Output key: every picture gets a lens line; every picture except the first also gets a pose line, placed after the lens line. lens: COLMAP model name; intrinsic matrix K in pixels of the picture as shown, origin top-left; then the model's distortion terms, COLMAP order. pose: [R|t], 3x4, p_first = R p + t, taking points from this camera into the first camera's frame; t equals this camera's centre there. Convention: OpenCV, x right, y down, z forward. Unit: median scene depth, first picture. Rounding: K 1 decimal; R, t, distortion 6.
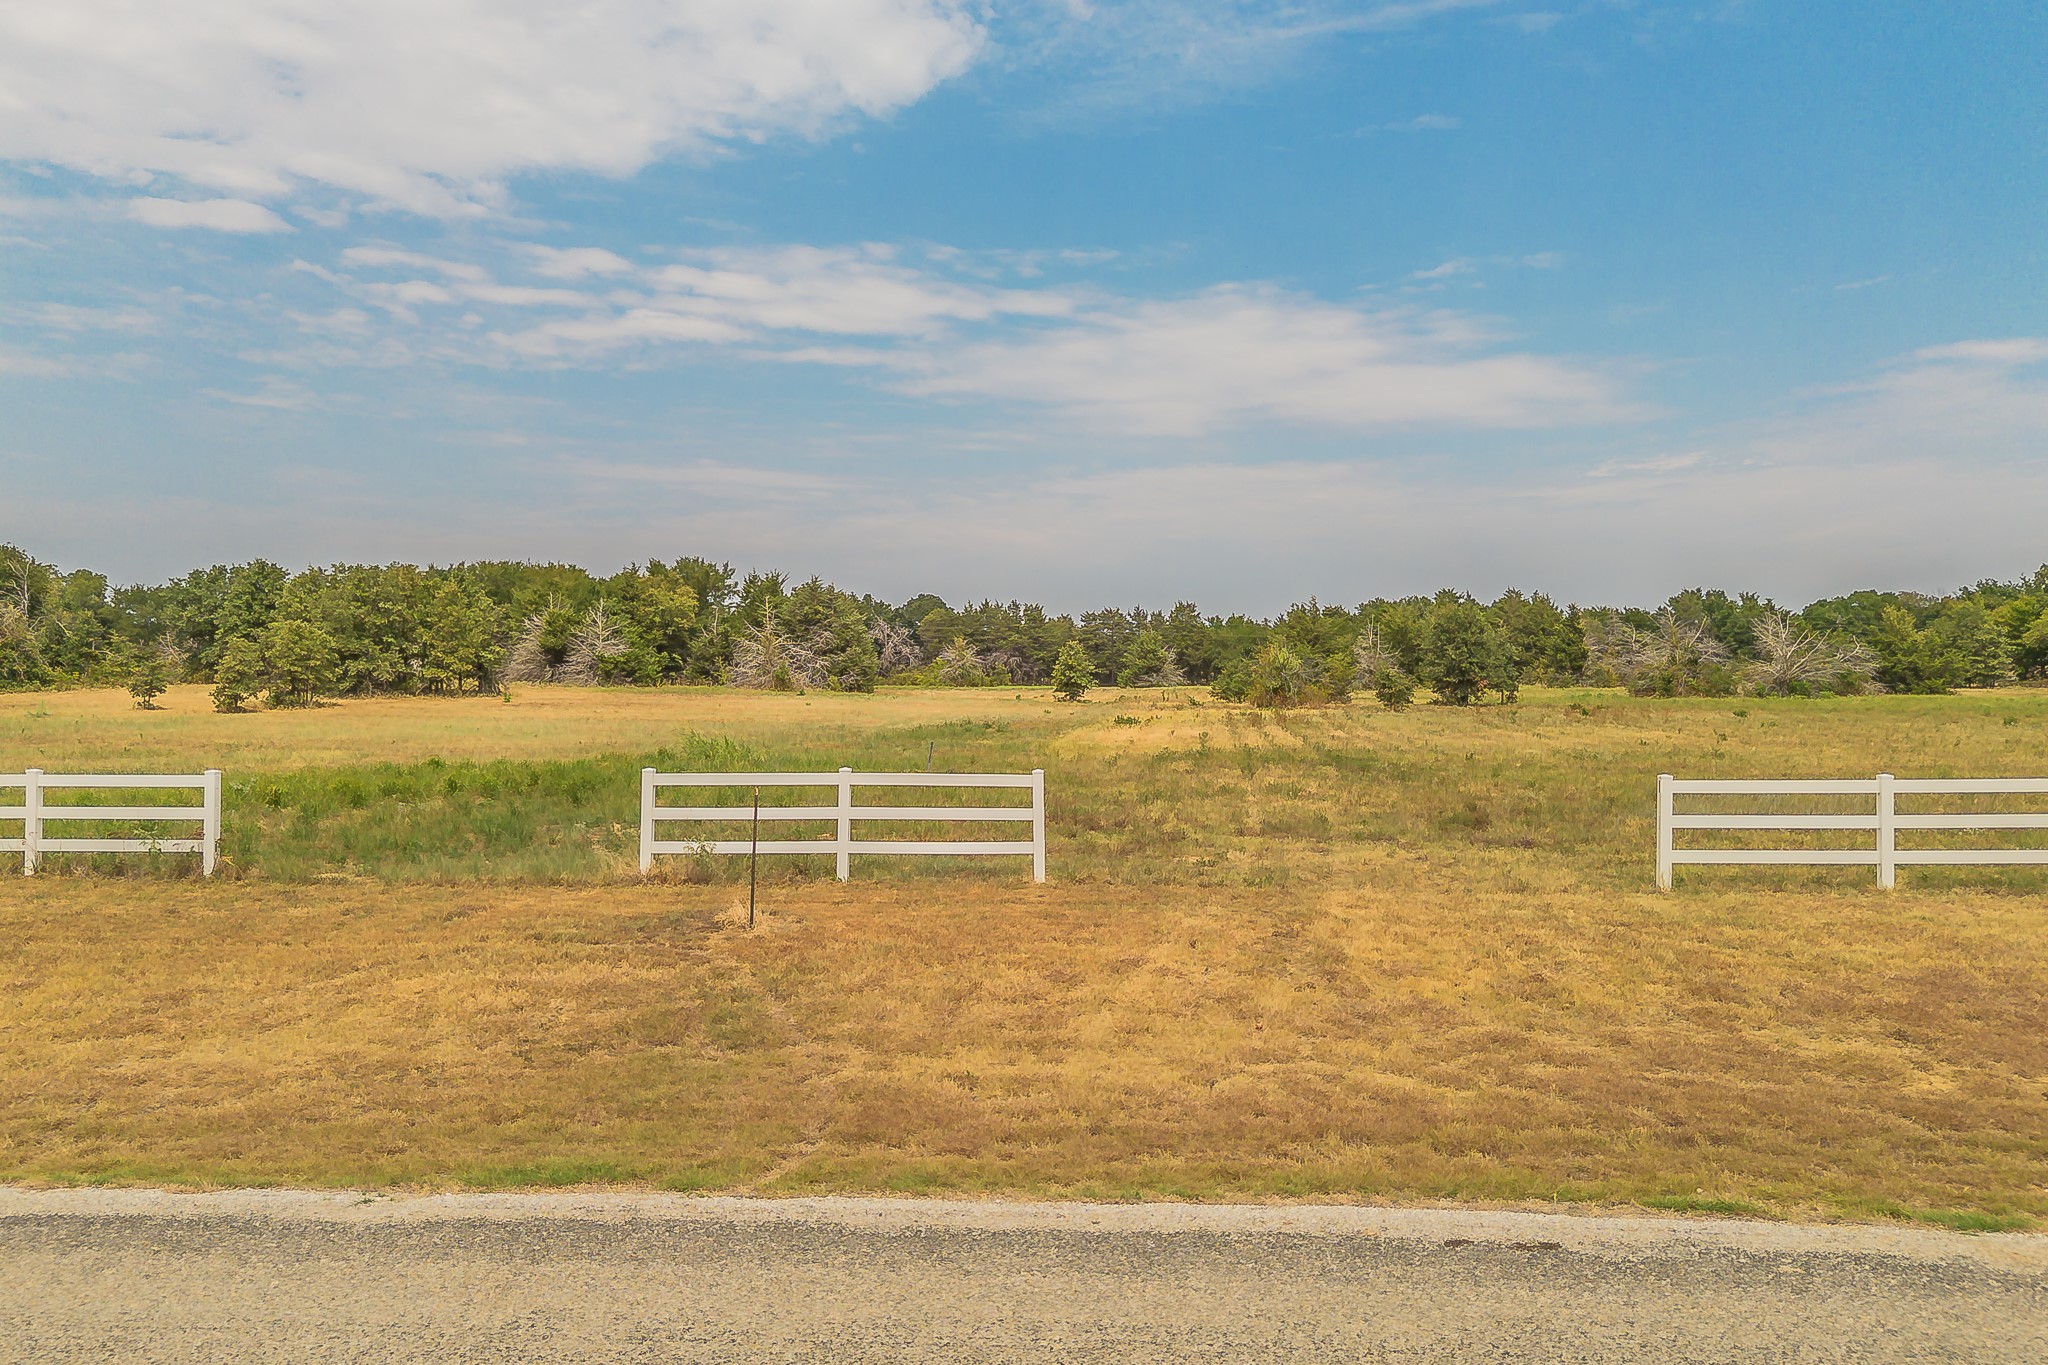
lens RADIAL K [[1477.2, 0, 1024.0], [0, 1477.2, 682.5], [0, 0, 1]] dist [0.067168, -0.063304]
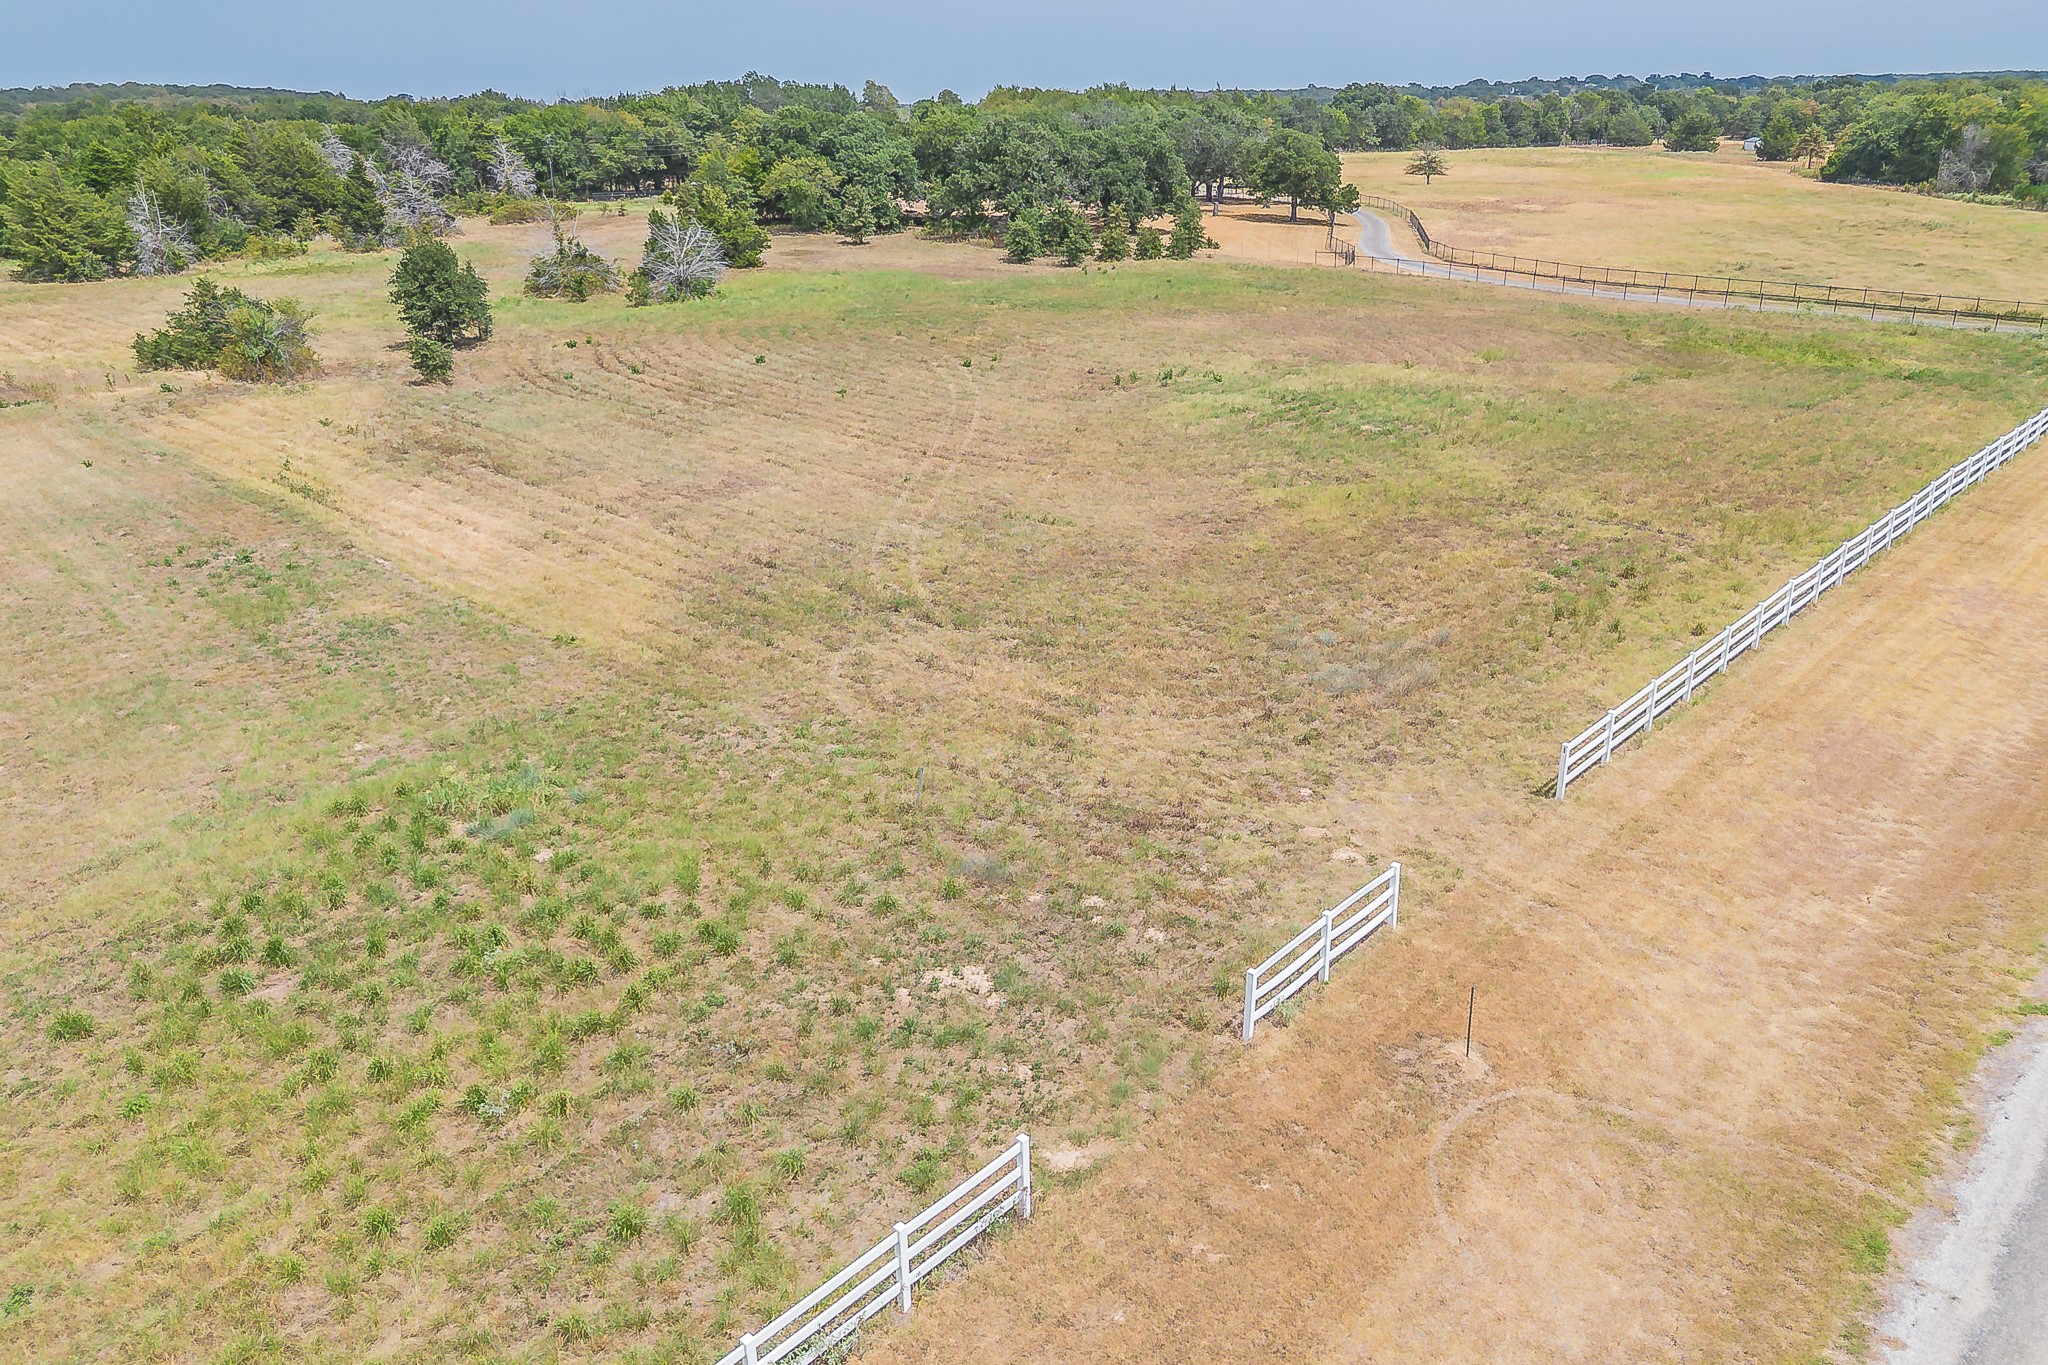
lens RADIAL K [[1444.0, 0, 1037.3], [0, 1444.0, 765.9], [0, 0, 1]] dist [0.062390, -0.064103]
pose [[0.602859, -0.346267, 0.718791, -0.226123], [0.014343, 0.905470, 0.424167, -0.121142], [-0.797719, -0.245403, 0.550837, 0.087736]]
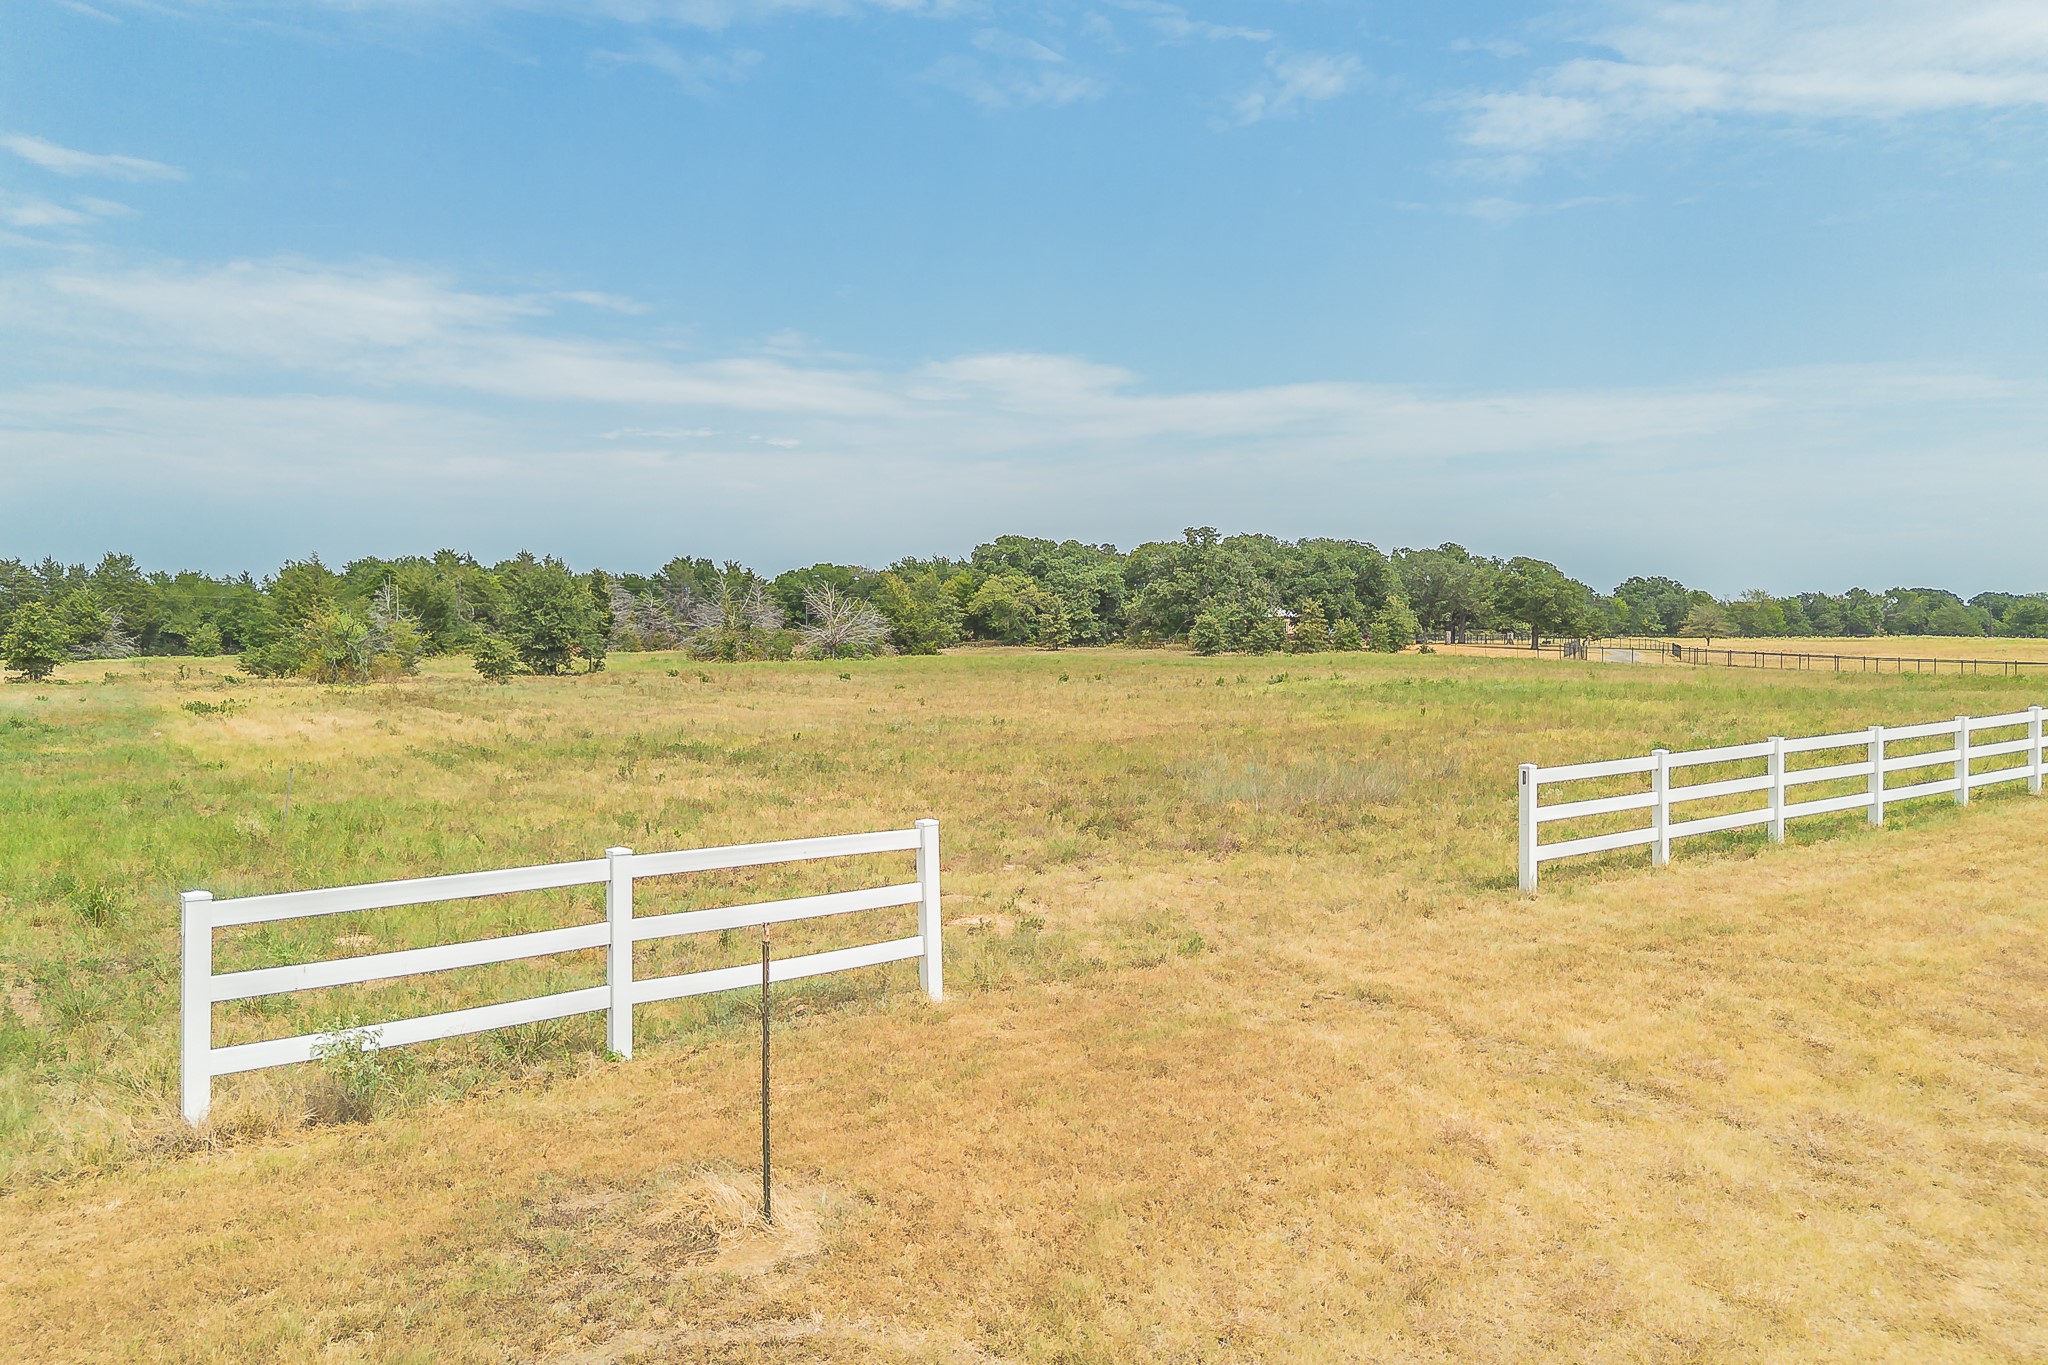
lens RADIAL K [[1444.0, 0, 1037.3], [0, 1444.0, 765.9], [0, 0, 1]] dist [0.062390, -0.064103]
pose [[0.759133, -0.066554, 0.647525, -0.062227], [0.013026, 0.996113, 0.087112, -0.002861], [-0.650806, -0.057695, 0.757049, 0.091064]]
